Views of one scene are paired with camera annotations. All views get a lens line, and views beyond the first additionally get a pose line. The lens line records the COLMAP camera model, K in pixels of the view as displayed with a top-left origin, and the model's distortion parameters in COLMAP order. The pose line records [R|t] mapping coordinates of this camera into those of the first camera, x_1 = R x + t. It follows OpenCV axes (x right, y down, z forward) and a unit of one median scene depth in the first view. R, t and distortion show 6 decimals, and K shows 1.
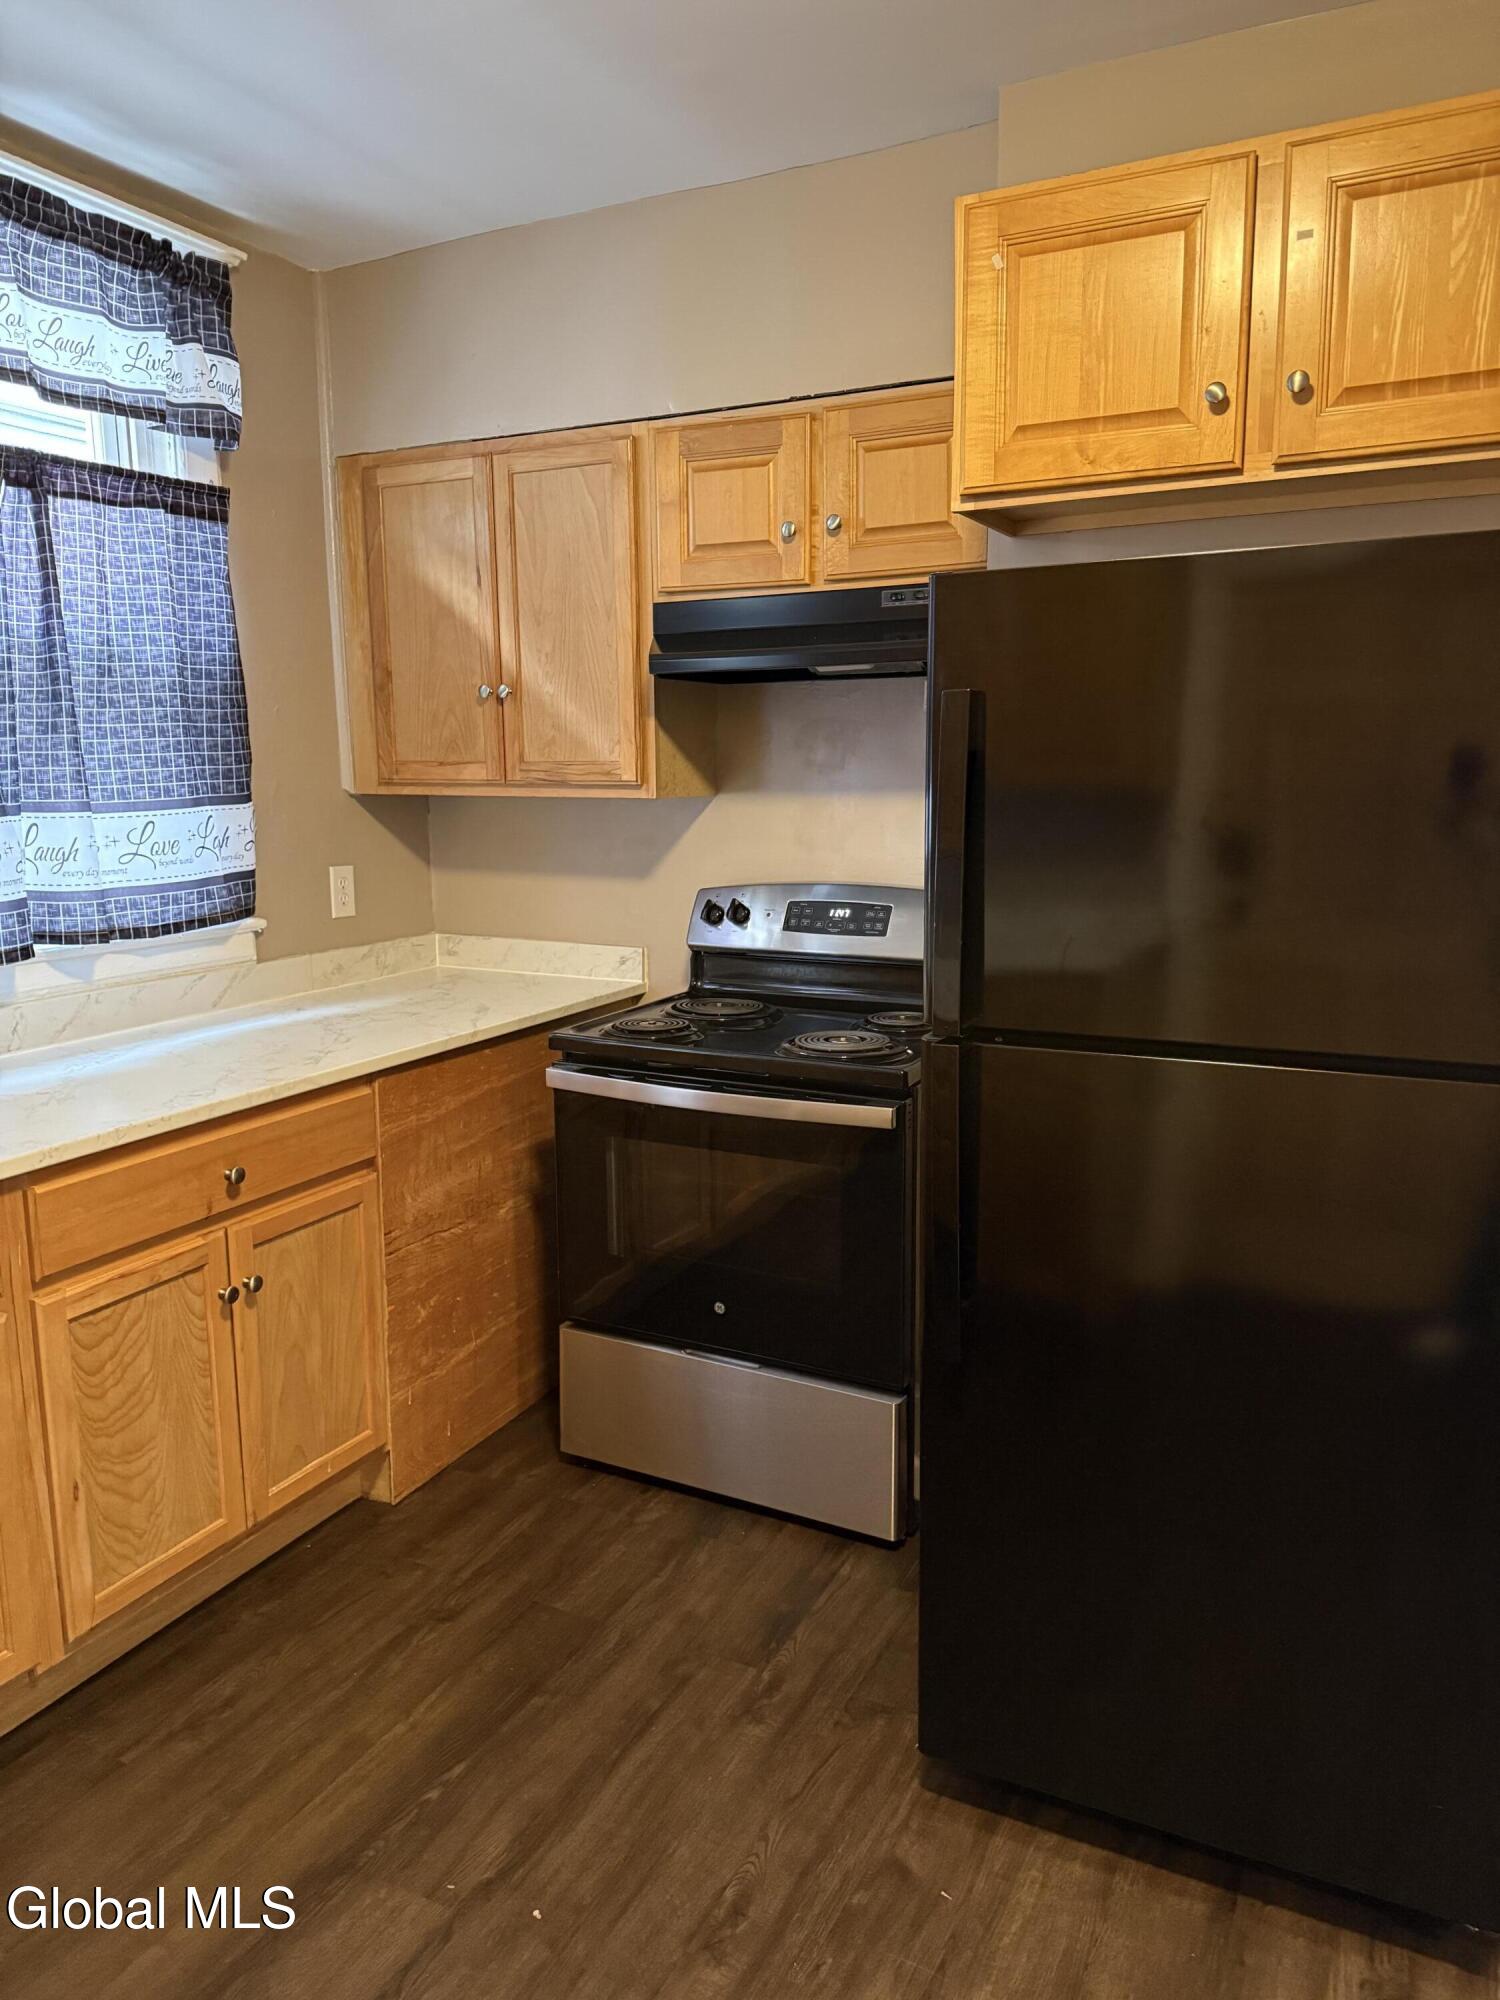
lens RADIAL K [[1405.3, 0, 739.1], [0, 1405.3, 1010.6], [0, 0, 1]] dist [0.057510, -0.073076]
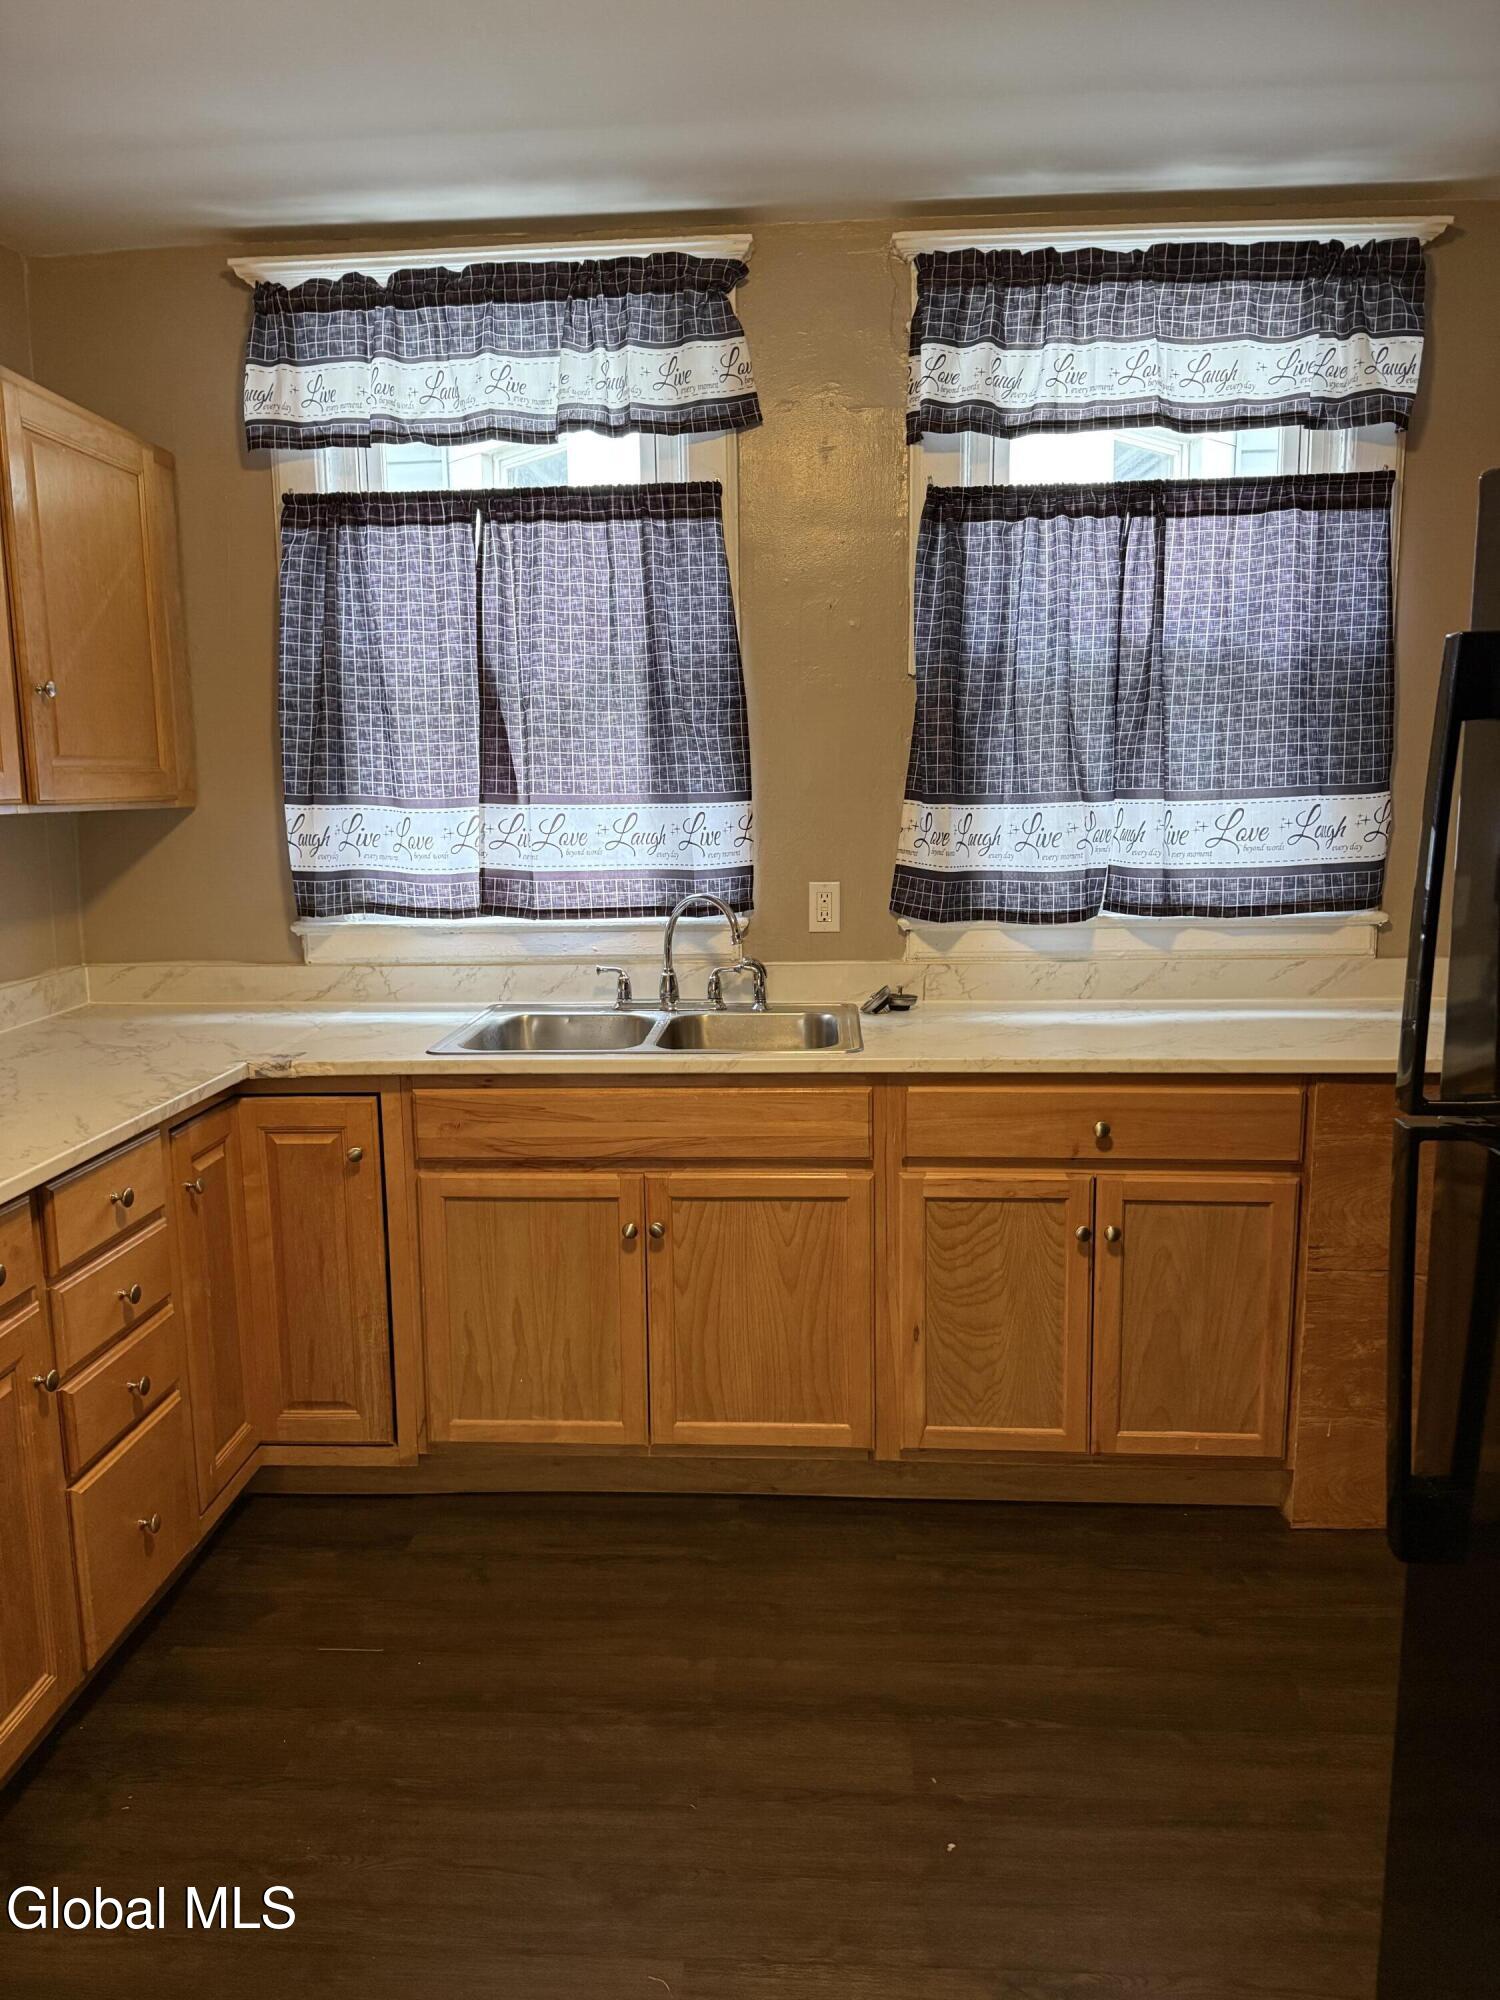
lens RADIAL K [[1405.3, 0, 749.7], [0, 1405.3, 1011.4], [0, 0, 1]] dist [0.057510, -0.073076]
pose [[0.396299, 0.150576, -0.905690, 0.451644], [-0.149708, 0.983855, 0.098065, -0.034872], [0.905834, 0.096726, 0.412443, 0.257923]]
